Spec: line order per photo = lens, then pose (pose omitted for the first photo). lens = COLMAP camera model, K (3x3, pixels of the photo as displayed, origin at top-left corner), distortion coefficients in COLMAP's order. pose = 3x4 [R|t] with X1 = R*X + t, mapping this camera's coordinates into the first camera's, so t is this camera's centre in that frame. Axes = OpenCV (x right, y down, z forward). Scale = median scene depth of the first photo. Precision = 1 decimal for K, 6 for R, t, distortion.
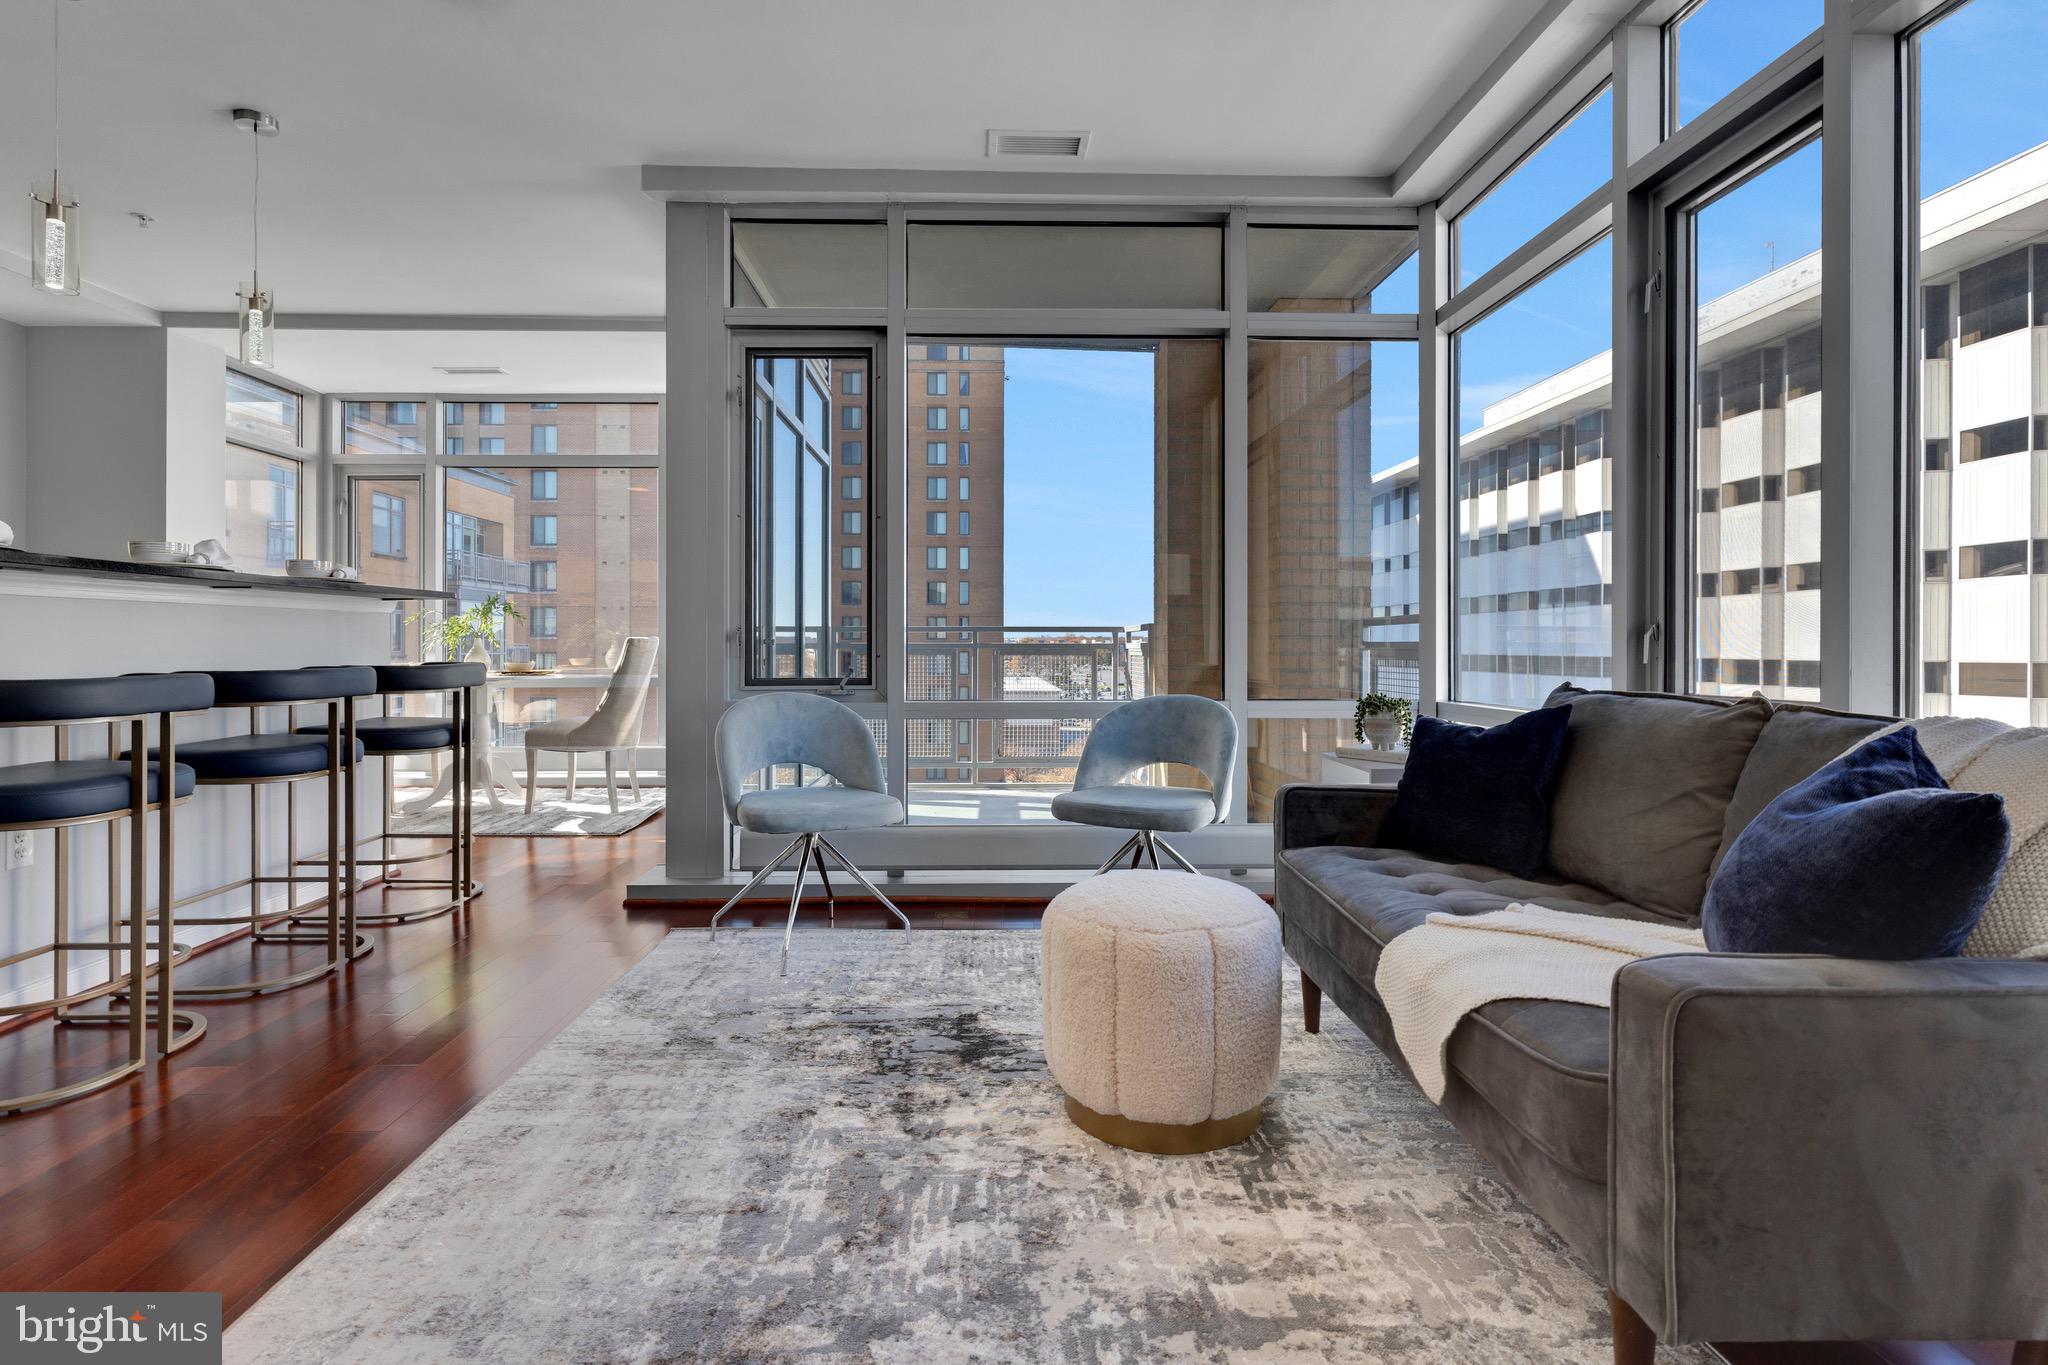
lens RADIAL K [[983.8, 0, 1005.2], [0, 983.8, 648.4], [0, 0, 1]] dist [0.002268, -0.000950]
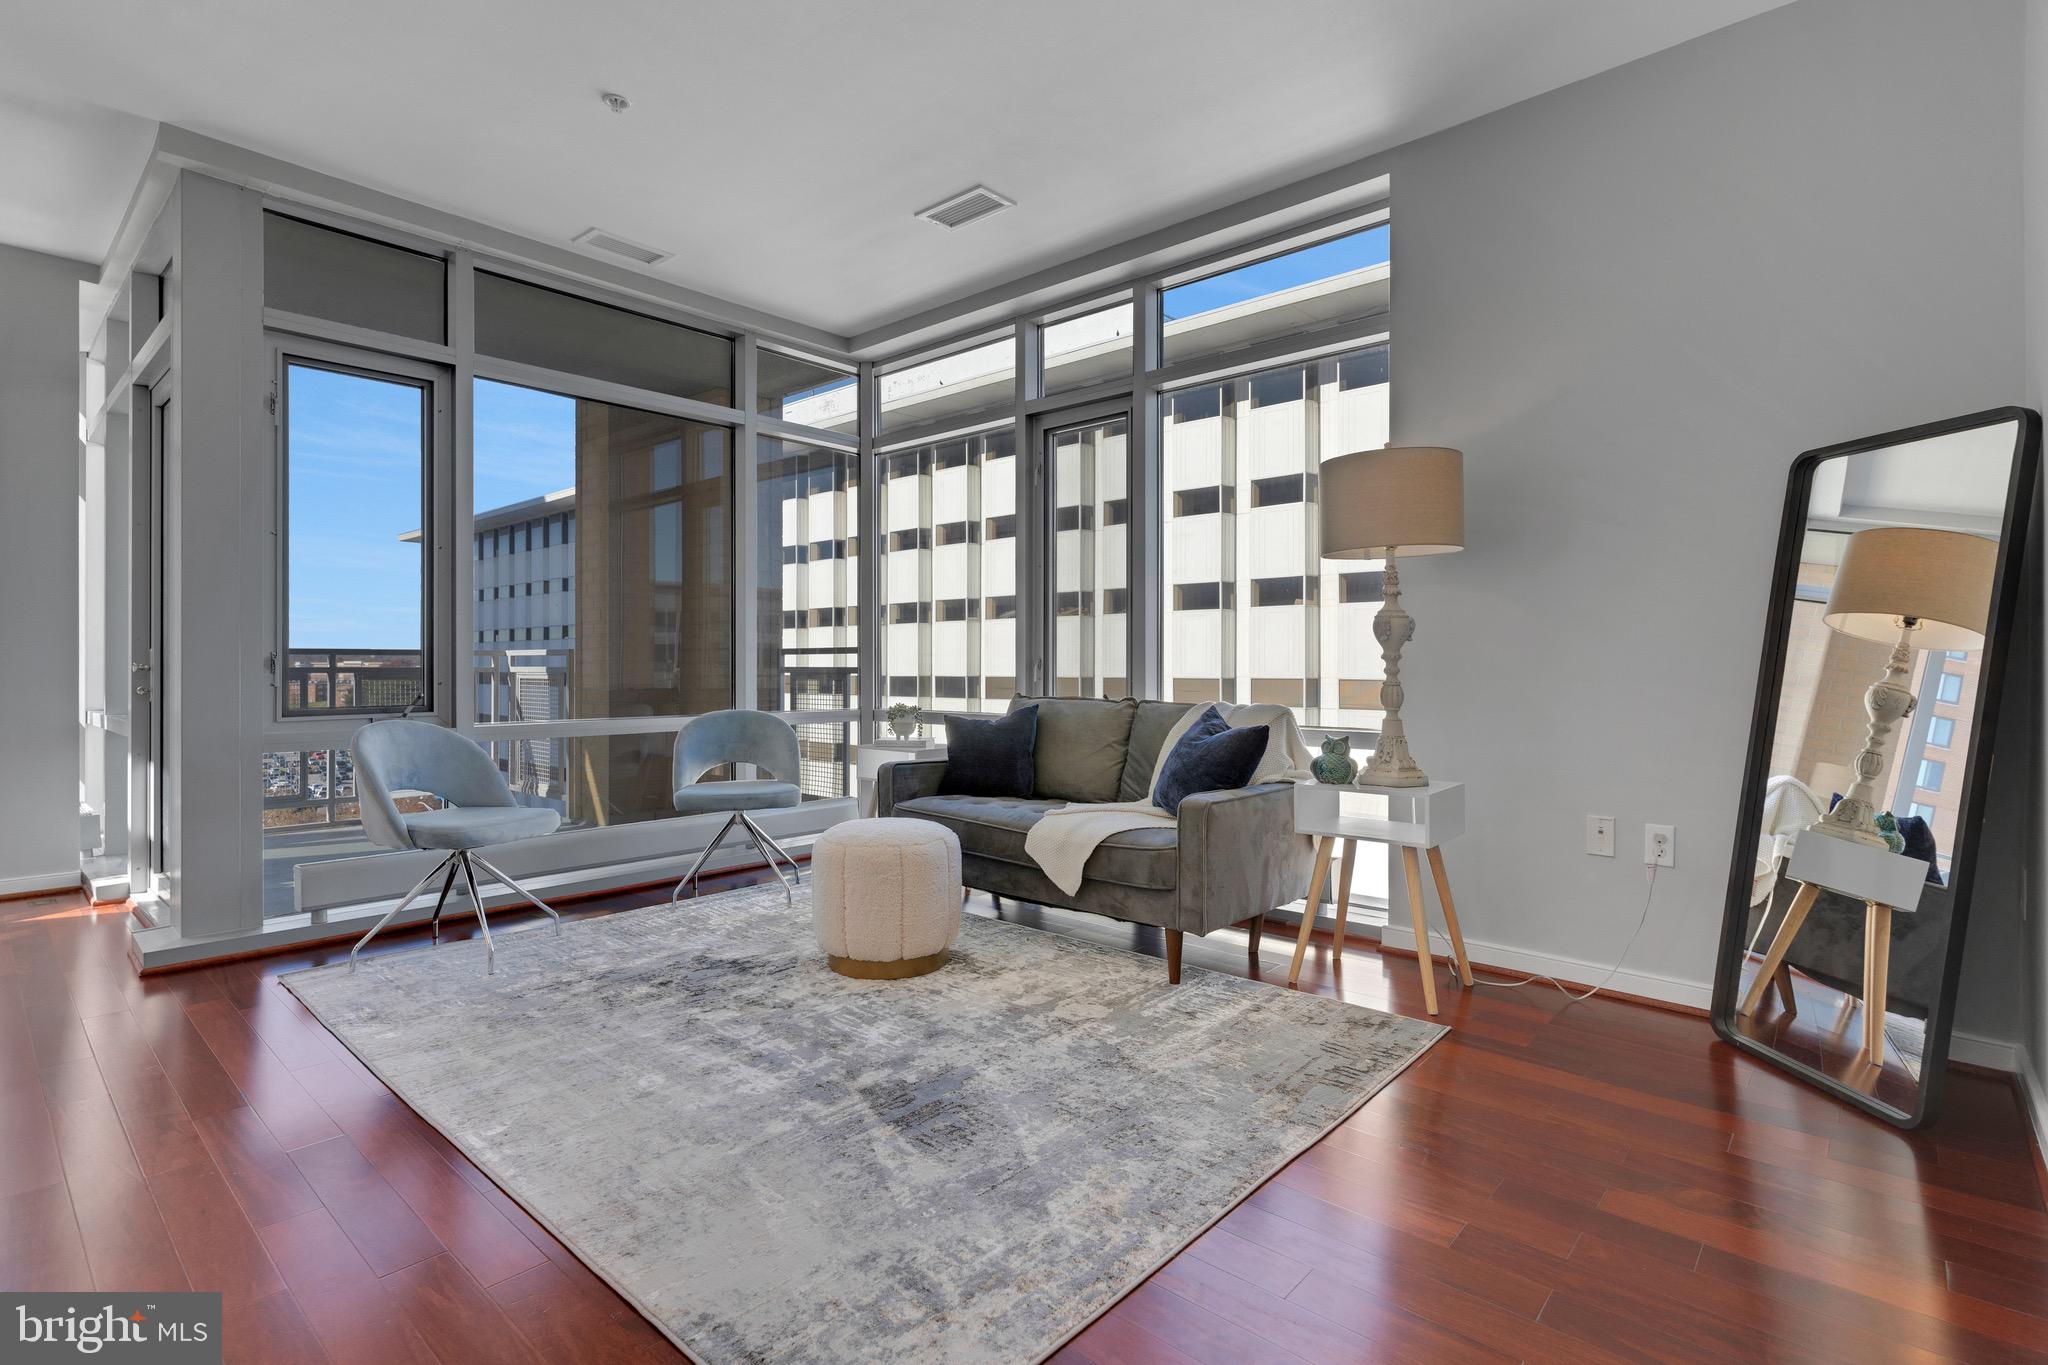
lens RADIAL K [[983.8, 0, 996.0], [0, 983.8, 668.3], [0, 0, 1]] dist [0.002268, -0.000950]
pose [[0.693981, -0.003402, 0.719985, -0.668579], [0.003526, 0.999993, 0.001326, -0.010116], [-0.719985, 0.001619, 0.693988, -0.183197]]
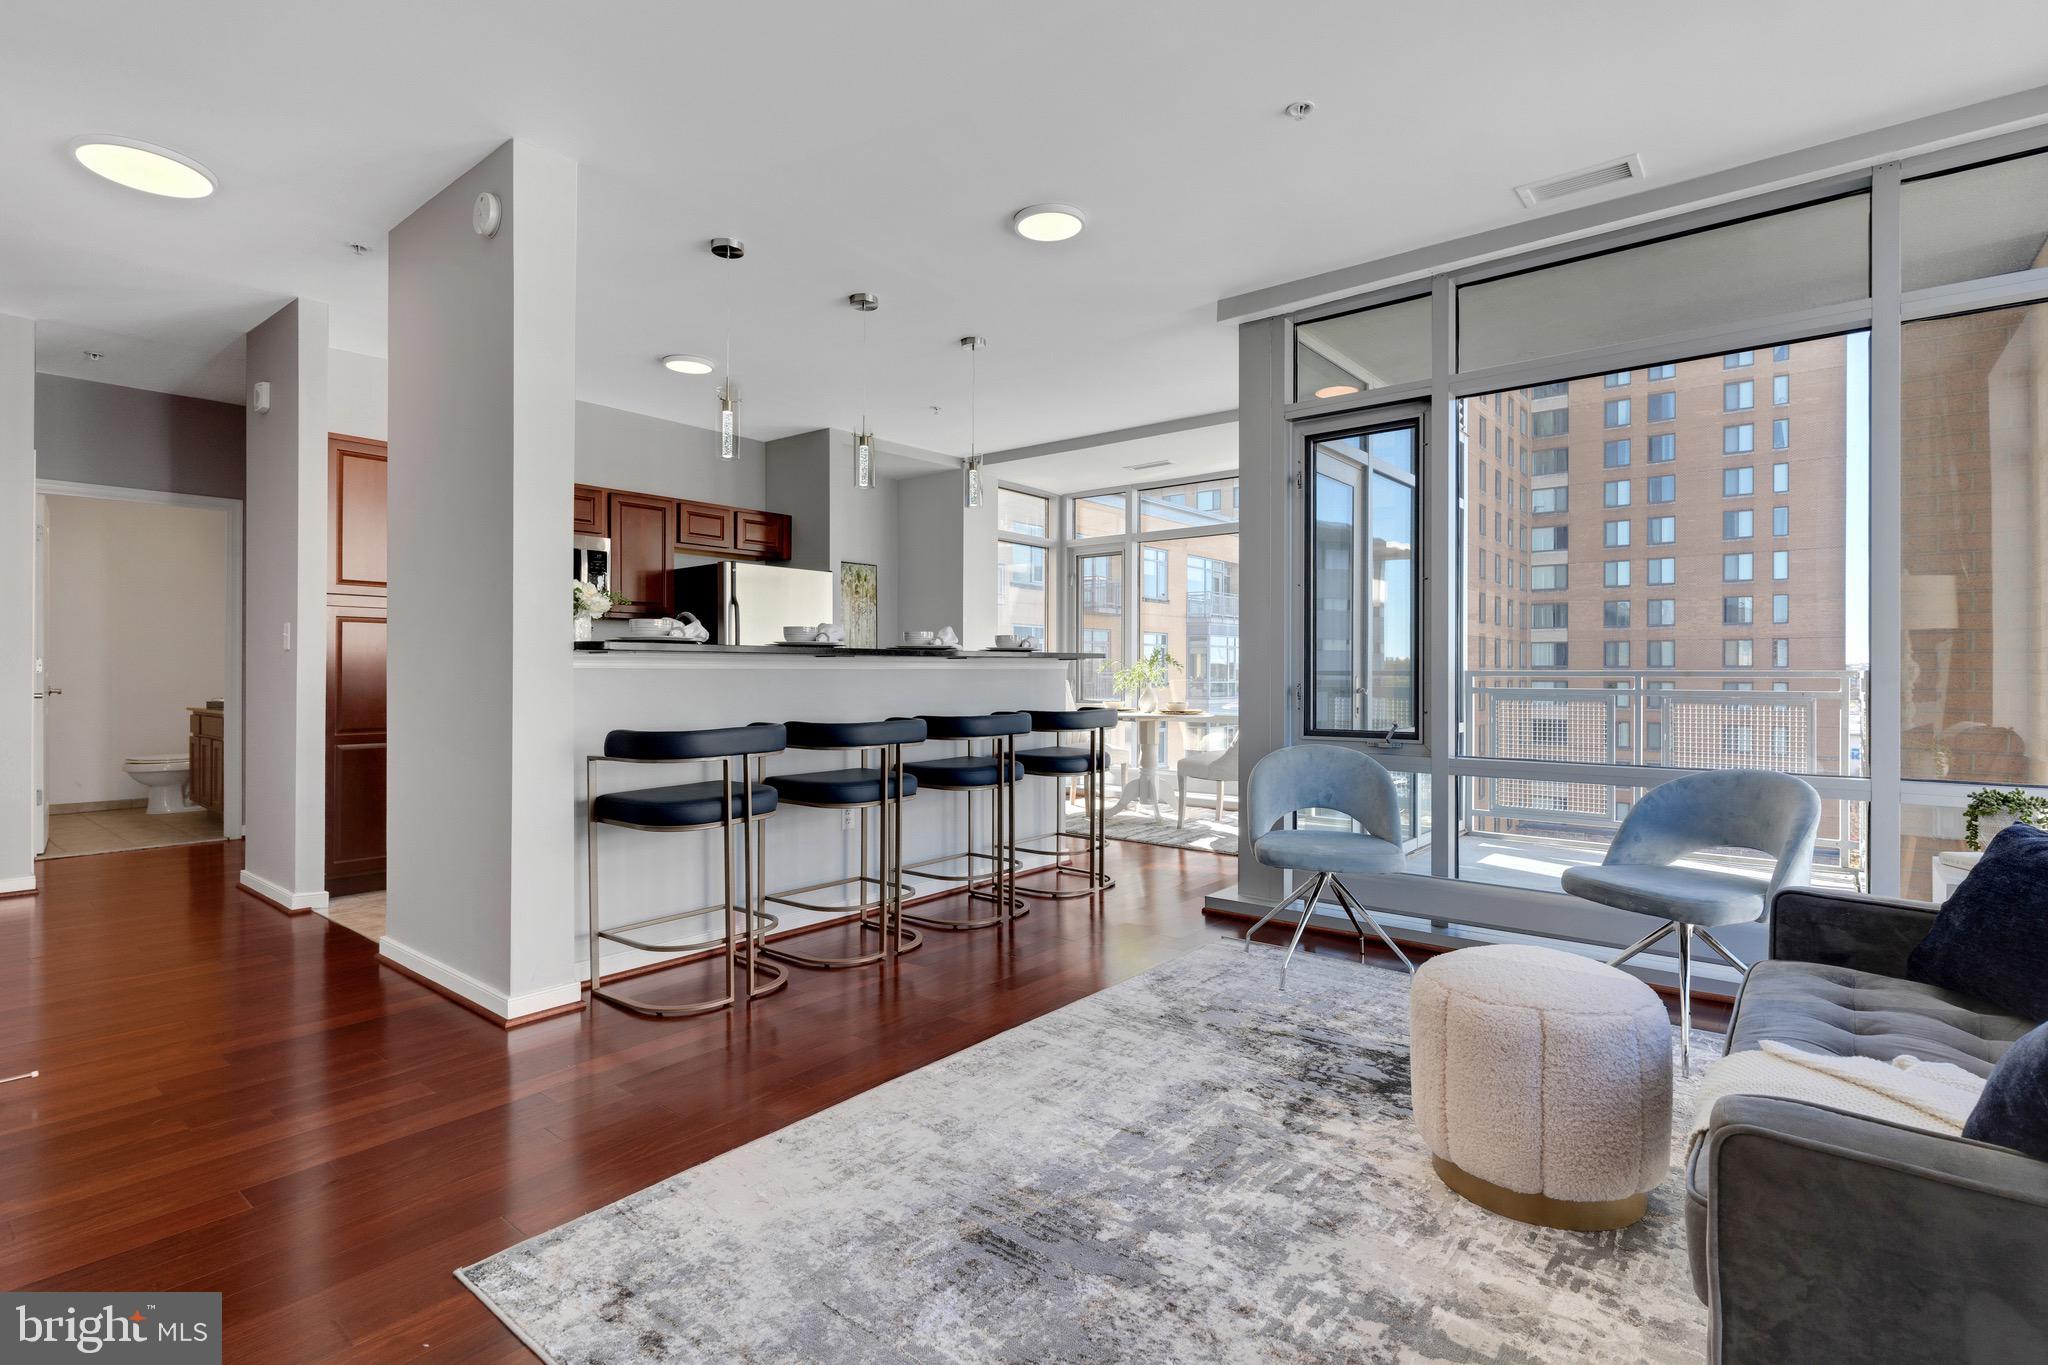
lens RADIAL K [[983.8, 0, 1023.5], [0, 983.8, 671.5], [0, 0, 1]] dist [0.002268, -0.000950]
pose [[0.760836, 0.001261, -0.648943, 0.319848], [-0.003722, 0.999990, -0.002420, -0.044630], [0.648934, 0.004257, 0.760833, -0.096010]]
